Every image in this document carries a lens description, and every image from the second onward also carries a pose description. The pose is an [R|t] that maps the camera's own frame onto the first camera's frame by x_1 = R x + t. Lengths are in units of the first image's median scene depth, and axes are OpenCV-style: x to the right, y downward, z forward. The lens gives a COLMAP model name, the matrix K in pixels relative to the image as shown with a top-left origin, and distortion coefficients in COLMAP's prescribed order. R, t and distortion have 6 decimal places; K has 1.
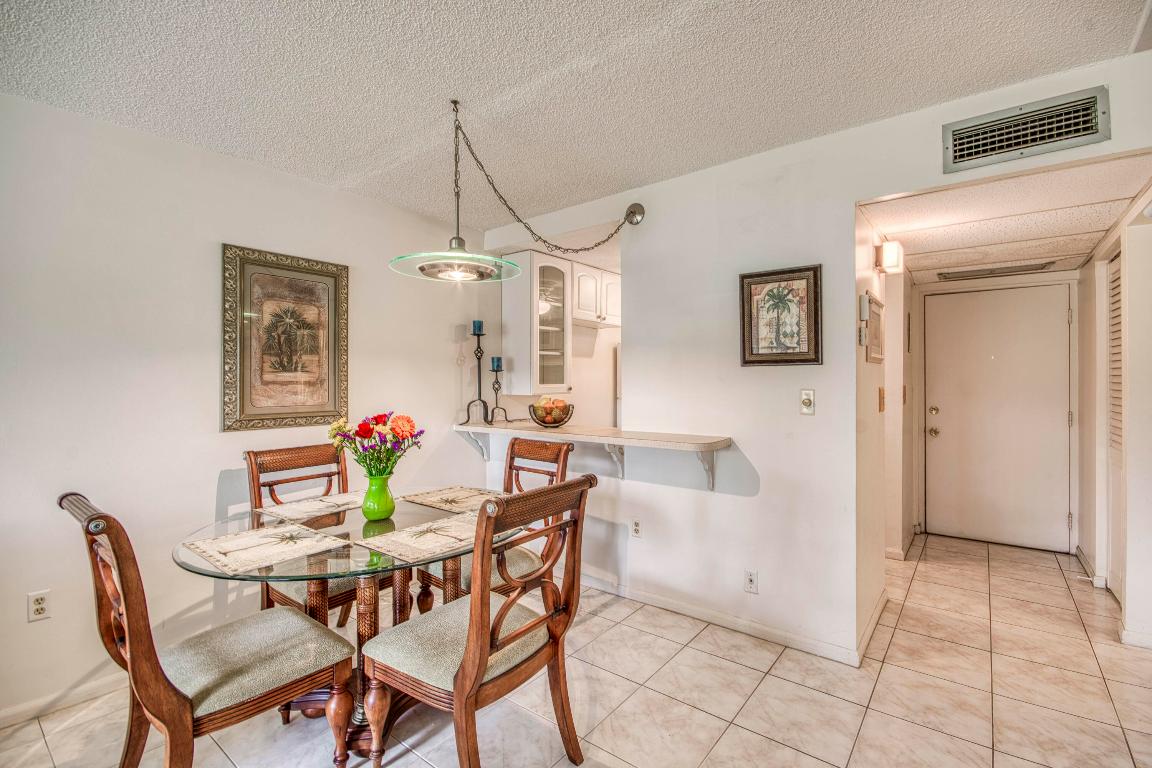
lens RADIAL K [[530.0, 0, 576.0], [0, 530.0, 384.0], [0, 0, 1]] dist [0.000662, 0.000307]
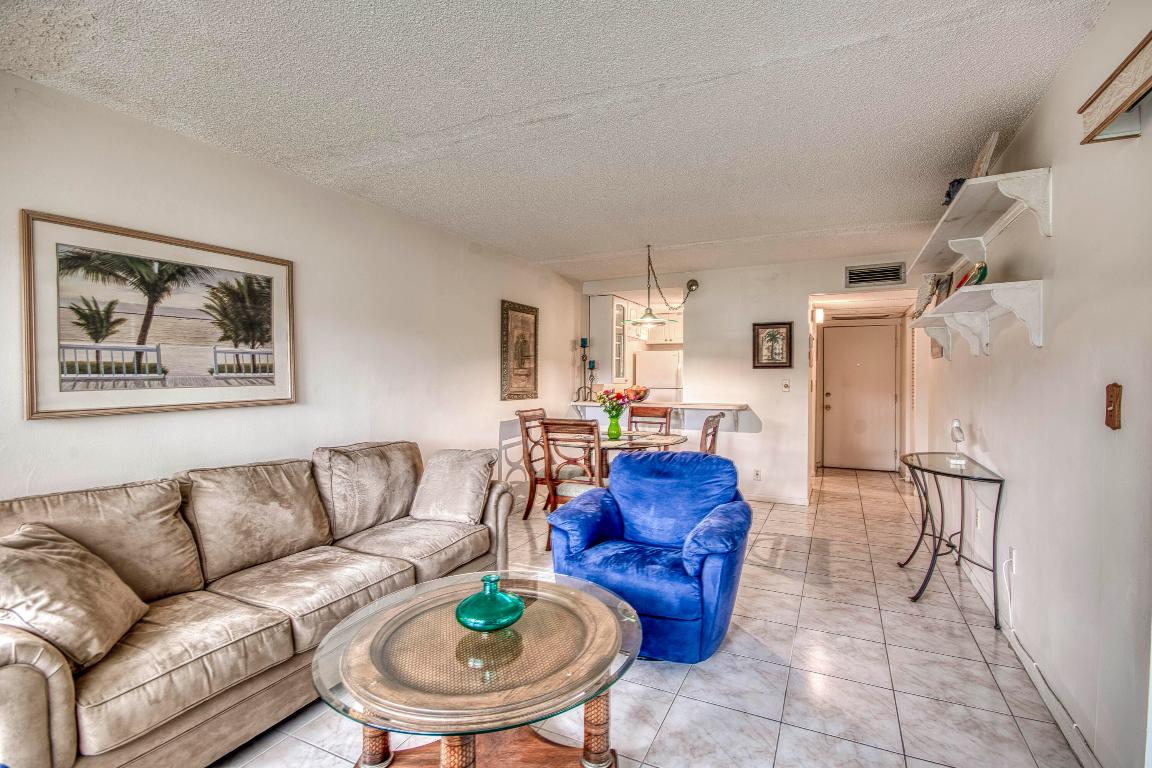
lens RADIAL K [[530.0, 0, 576.0], [0, 530.0, 384.0], [0, 0, 1]] dist [0.000662, 0.000307]
pose [[0.981318, 0.006404, 0.192284, -0.723400], [-0.007618, 0.999955, 0.005576, 0.018305], [-0.192240, -0.006937, 0.981323, -0.835714]]
